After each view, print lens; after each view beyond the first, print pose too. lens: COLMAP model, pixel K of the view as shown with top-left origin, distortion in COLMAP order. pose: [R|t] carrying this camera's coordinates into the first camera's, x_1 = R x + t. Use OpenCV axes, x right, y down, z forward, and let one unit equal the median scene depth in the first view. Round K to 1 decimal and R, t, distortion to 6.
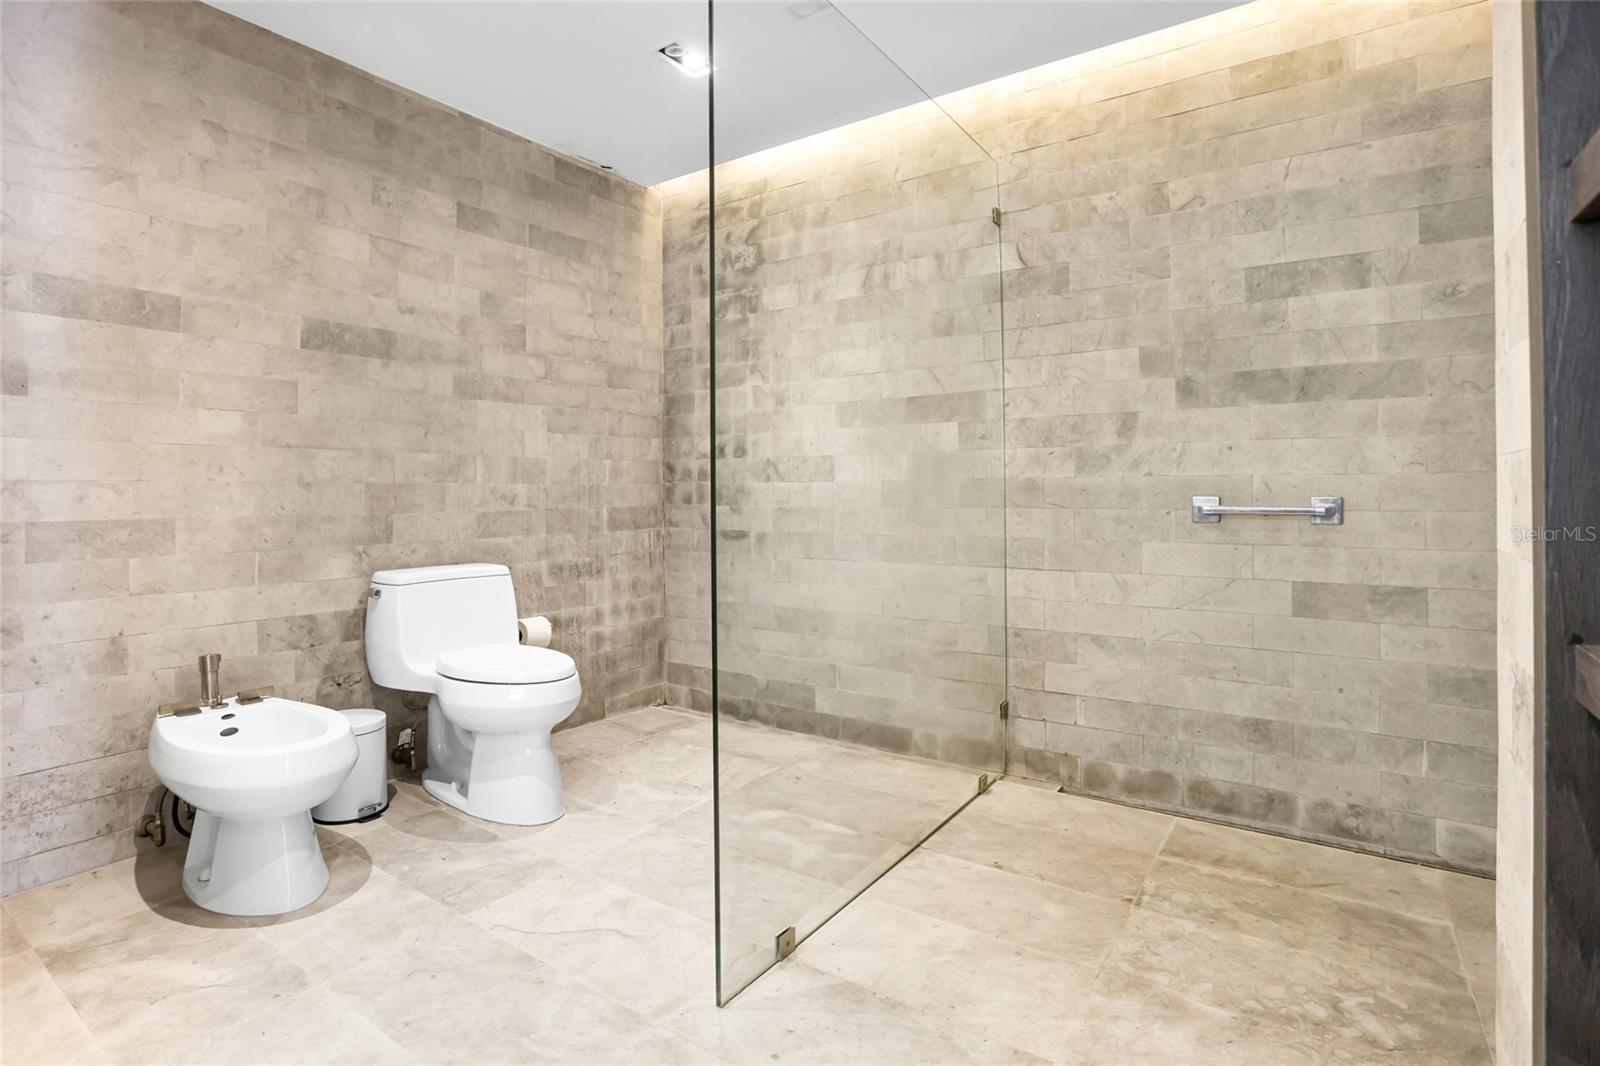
lens RADIAL K [[808.5, 0, 800.5], [0, 808.5, 493.8], [0, 0, 1]] dist [-0.047765, 0.032718]
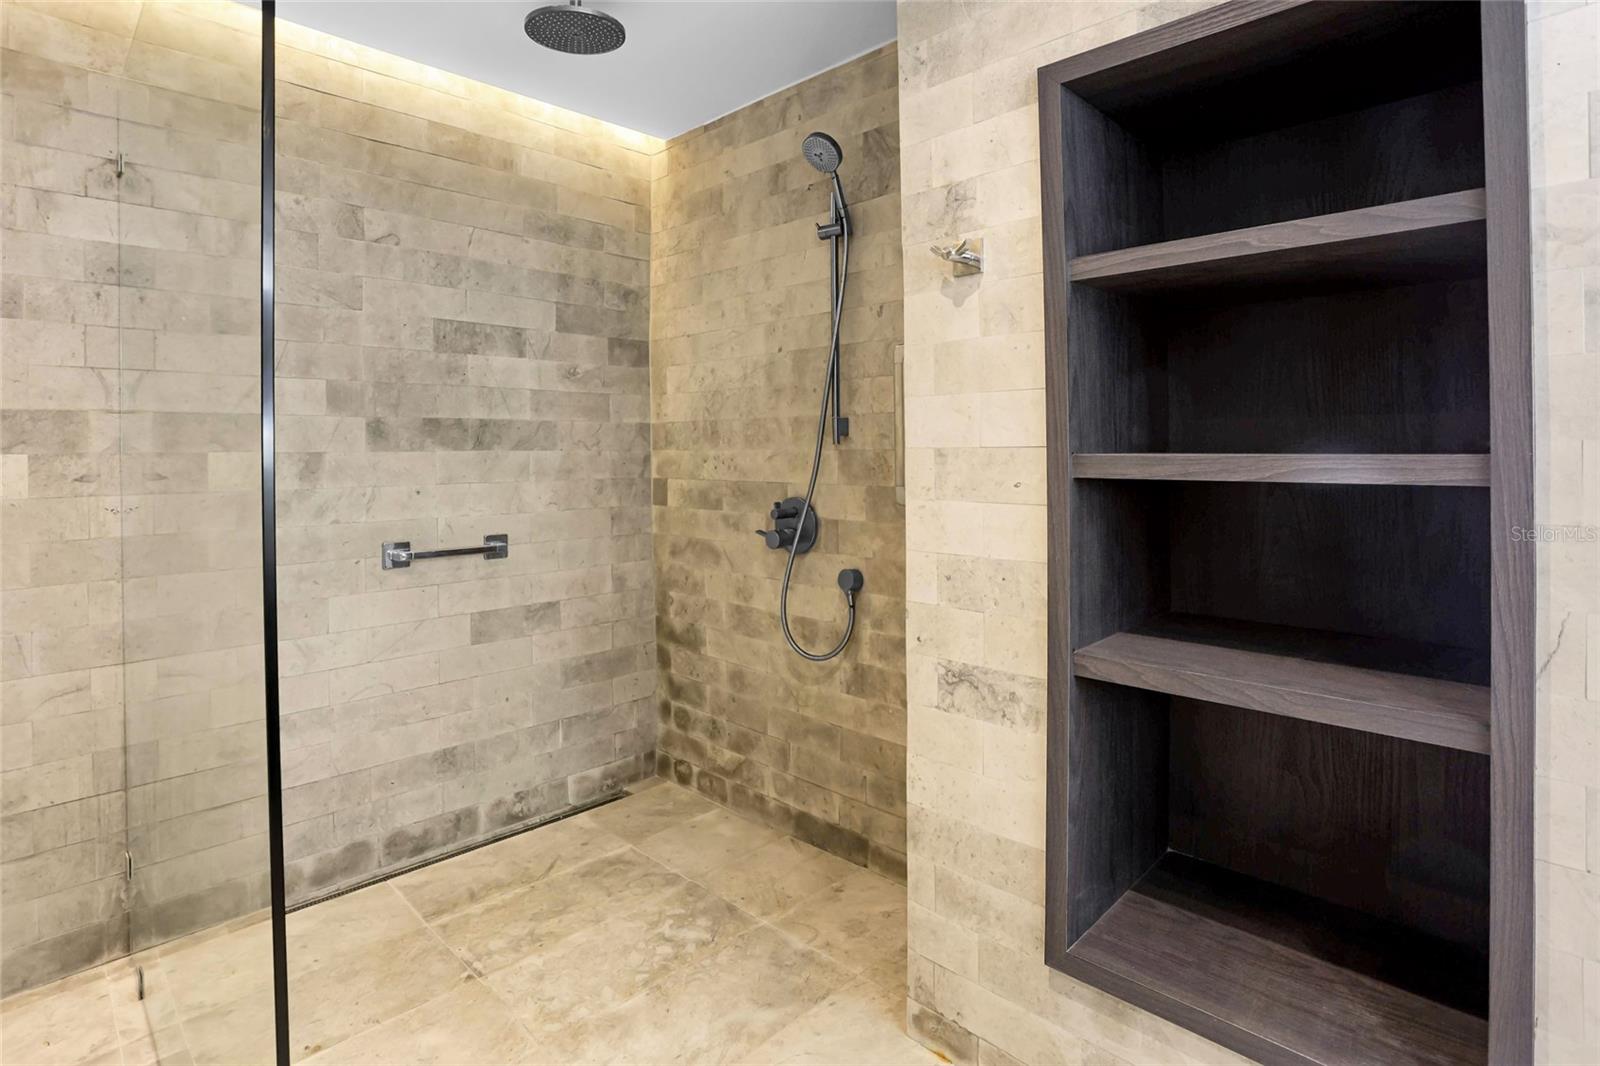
lens RADIAL K [[828.1, 0, 800.9], [0, 828.1, 453.6], [0, 0, 1]] dist [-0.043954, 0.024814]
pose [[0.185634, -0.002669, 0.982615, -0.410252], [0.006726, 0.999976, 0.001446, -0.108811], [-0.982596, 0.006341, 0.185647, 0.344699]]
